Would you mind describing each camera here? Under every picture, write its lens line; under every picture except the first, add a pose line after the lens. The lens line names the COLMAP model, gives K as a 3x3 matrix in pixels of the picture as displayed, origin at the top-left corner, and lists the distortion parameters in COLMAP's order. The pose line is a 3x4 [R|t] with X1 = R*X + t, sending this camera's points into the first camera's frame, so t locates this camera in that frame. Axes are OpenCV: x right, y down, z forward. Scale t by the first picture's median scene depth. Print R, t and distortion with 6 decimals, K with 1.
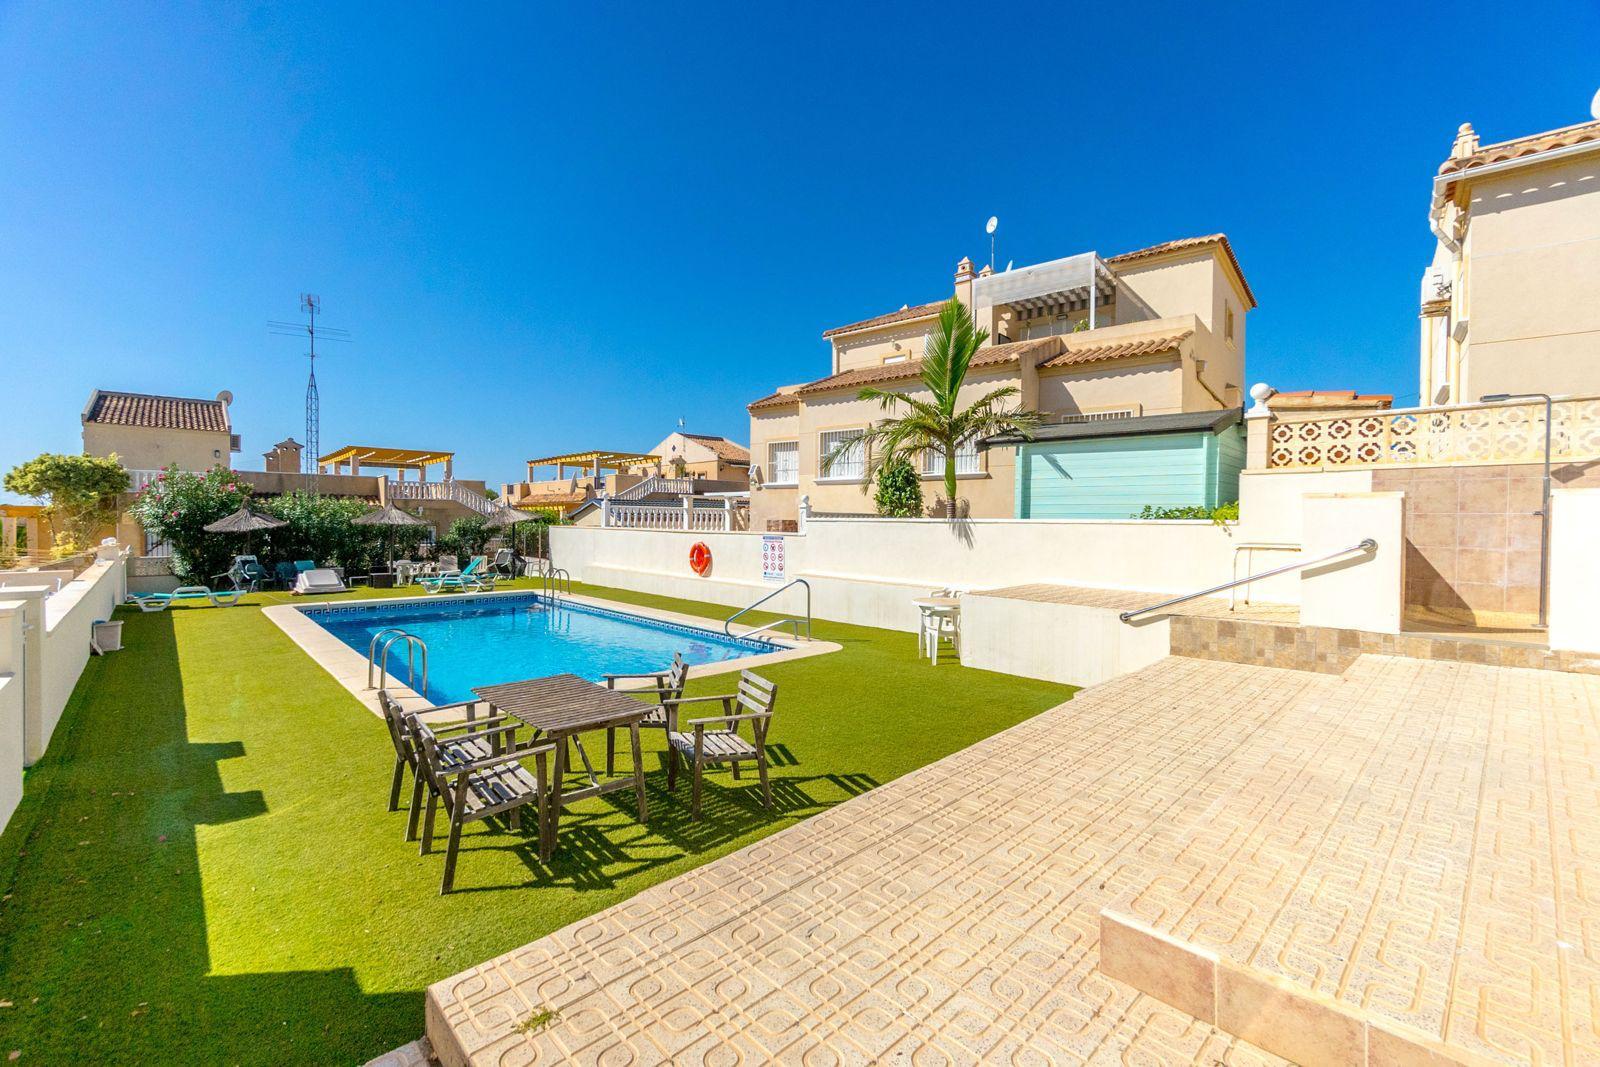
lens RADIAL K [[687.3, 0, 803.7], [0, 687.3, 537.3], [0, 0, 1]] dist [-0.001674, -0.000174]
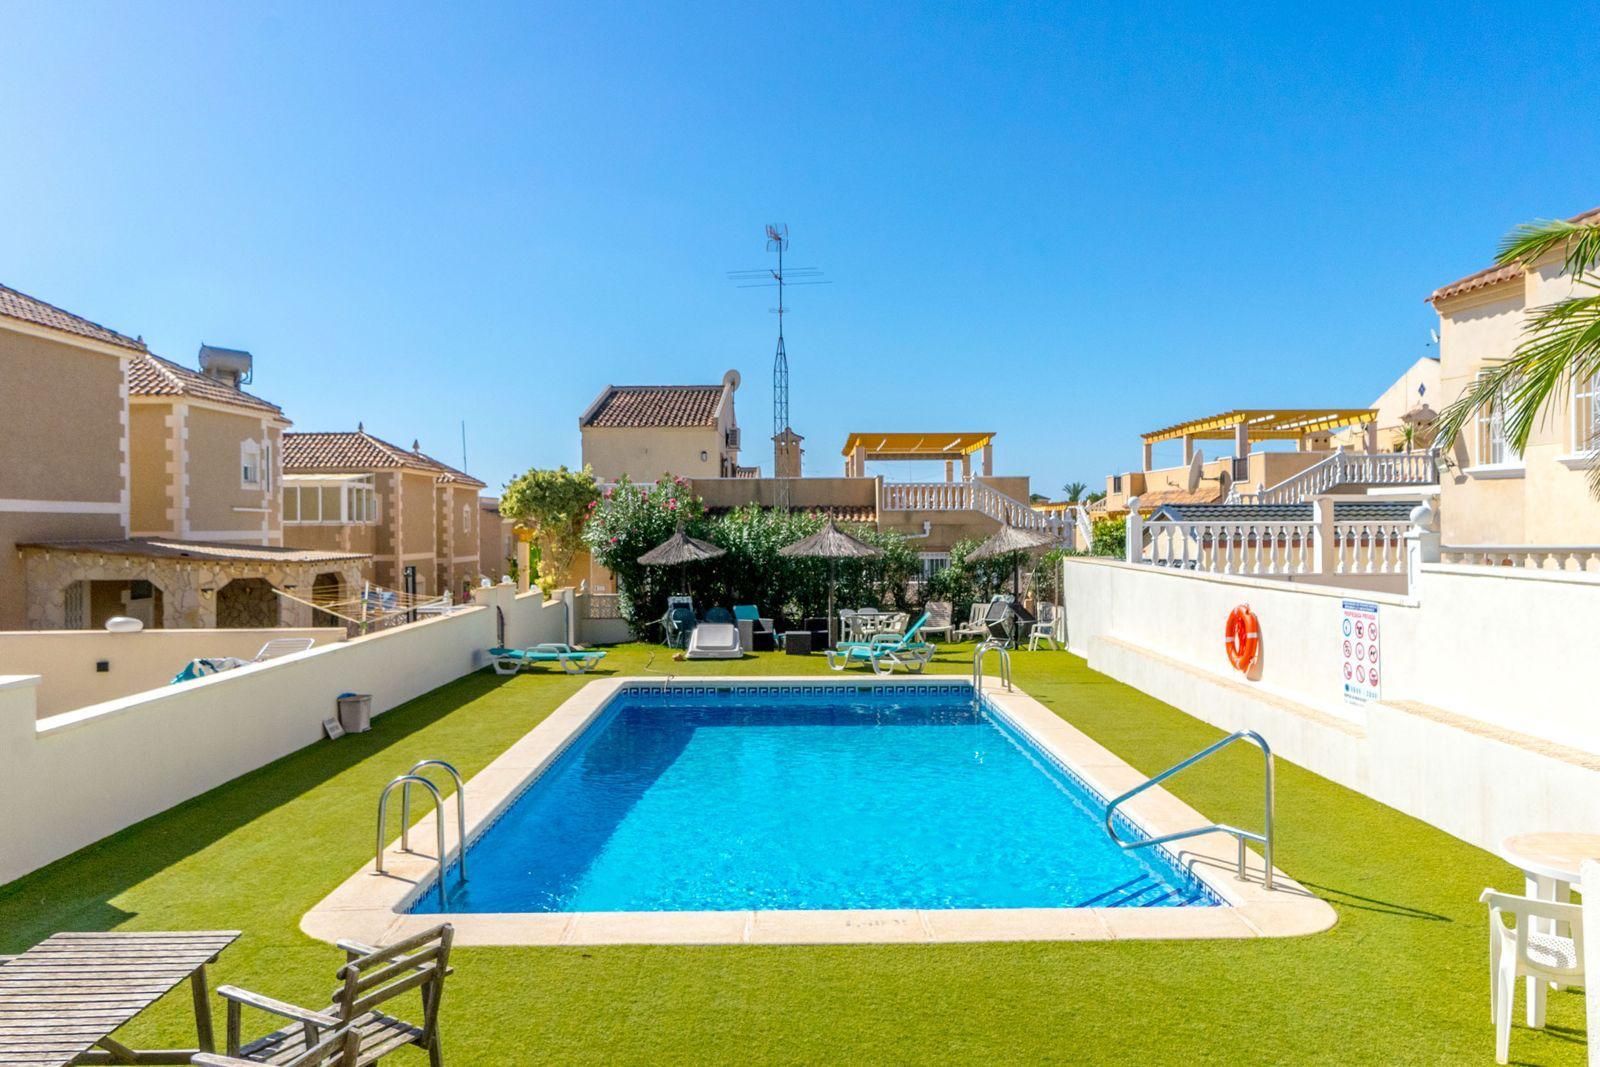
lens RADIAL K [[1178.6, 0, 800.0], [0, 1178.6, 533.5], [0, 0, 1]] dist [0.000075, 0.000482]
pose [[0.732415, -0.006688, -0.680825, 0.123389], [-0.005510, 0.999861, -0.015749, -0.019216], [0.680836, 0.015286, 0.732276, 0.142408]]
